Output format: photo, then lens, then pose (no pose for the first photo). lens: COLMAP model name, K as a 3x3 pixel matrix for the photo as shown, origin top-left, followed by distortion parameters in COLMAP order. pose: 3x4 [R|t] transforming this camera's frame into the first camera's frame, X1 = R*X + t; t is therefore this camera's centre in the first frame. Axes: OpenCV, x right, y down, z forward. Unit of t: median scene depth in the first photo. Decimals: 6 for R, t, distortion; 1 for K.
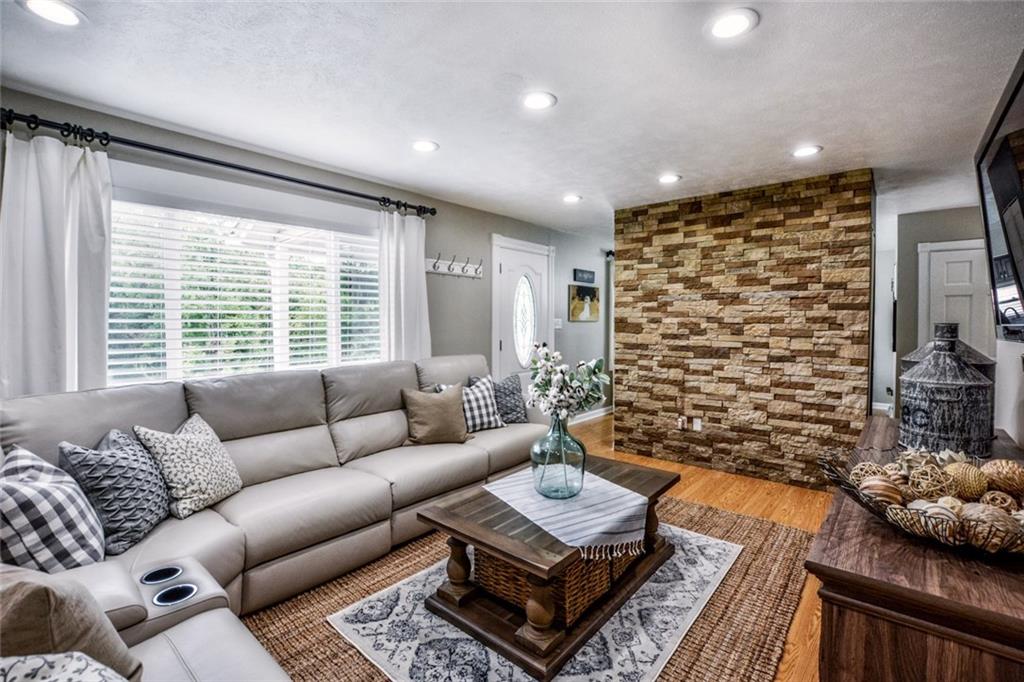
lens RADIAL K [[462.3, 0, 491.6], [0, 462.3, 324.9], [0, 0, 1]] dist [-0.032583, 0.002356]
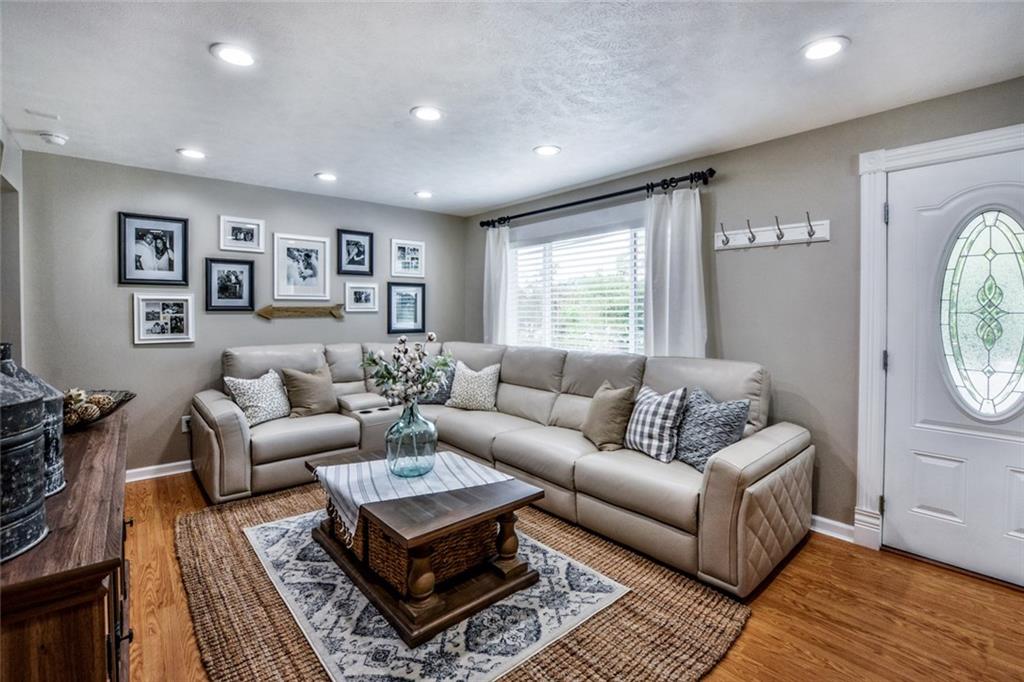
lens RADIAL K [[462.3, 0, 551.5], [0, 462.3, 311.5], [0, 0, 1]] dist [-0.032583, 0.002356]
pose [[-0.079223, 0.002517, -0.996854, 1.080176], [-0.008125, 0.999962, 0.003170, -0.016805], [0.996824, 0.008350, -0.079200, 1.275776]]
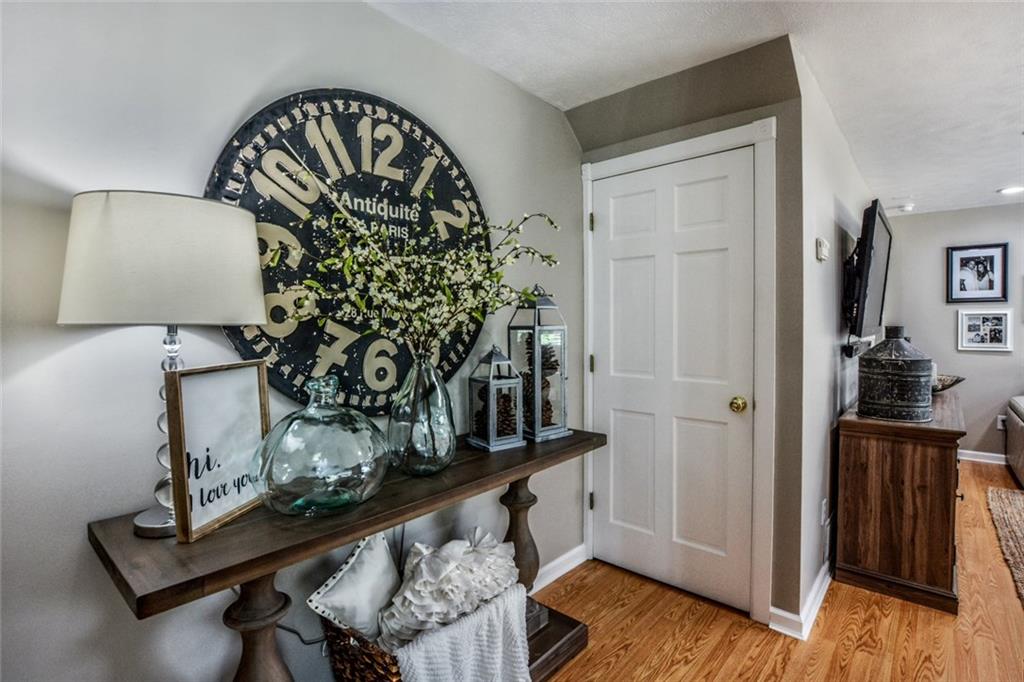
lens RADIAL K [[484.2, 0, 508.4], [0, 484.2, 335.9], [0, 0, 1]] dist [-0.016157, -0.000291]
pose [[-0.999989, -0.000241, -0.004740, 1.556111], [-0.000378, 0.999577, 0.029080, -0.010010], [0.004731, 0.029082, -0.999566, 1.729758]]
